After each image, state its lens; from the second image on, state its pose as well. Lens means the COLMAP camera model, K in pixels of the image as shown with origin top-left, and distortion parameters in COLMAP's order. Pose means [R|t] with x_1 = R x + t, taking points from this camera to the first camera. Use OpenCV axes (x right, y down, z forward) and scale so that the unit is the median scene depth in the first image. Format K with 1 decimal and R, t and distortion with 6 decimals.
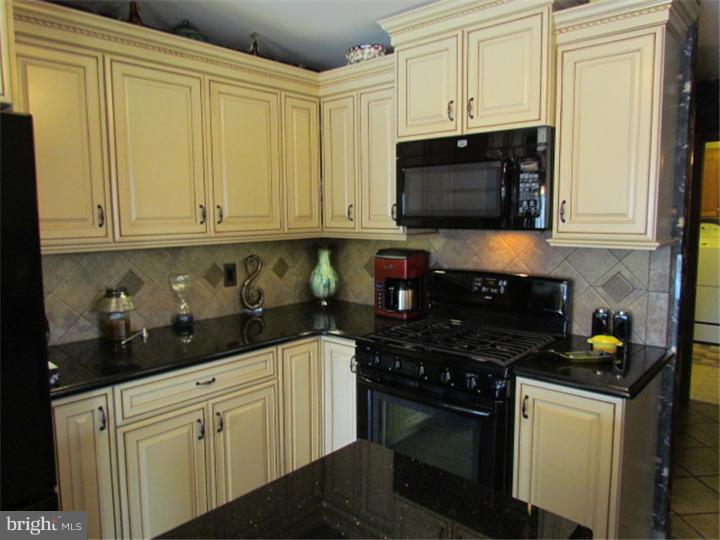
lens RADIAL K [[516.8, 0, 360.1], [0, 516.8, 267.9], [0, 0, 1]] dist [-0.007019, -0.006280]
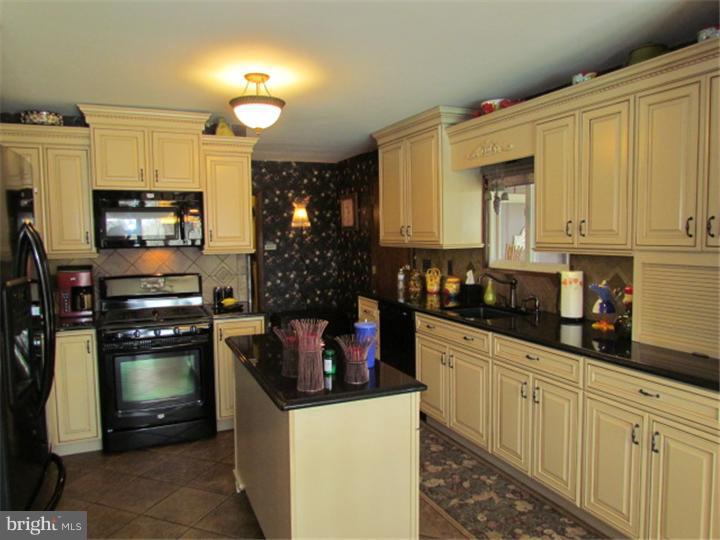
lens RADIAL K [[516.8, 0, 359.5], [0, 516.8, 269.9], [0, 0, 1]] dist [-0.007019, -0.006280]
pose [[0.424967, -0.067149, 0.902715, -0.982963], [0.108529, 0.993831, 0.022835, 0.029701], [-0.898680, 0.088267, 0.429633, -0.280312]]
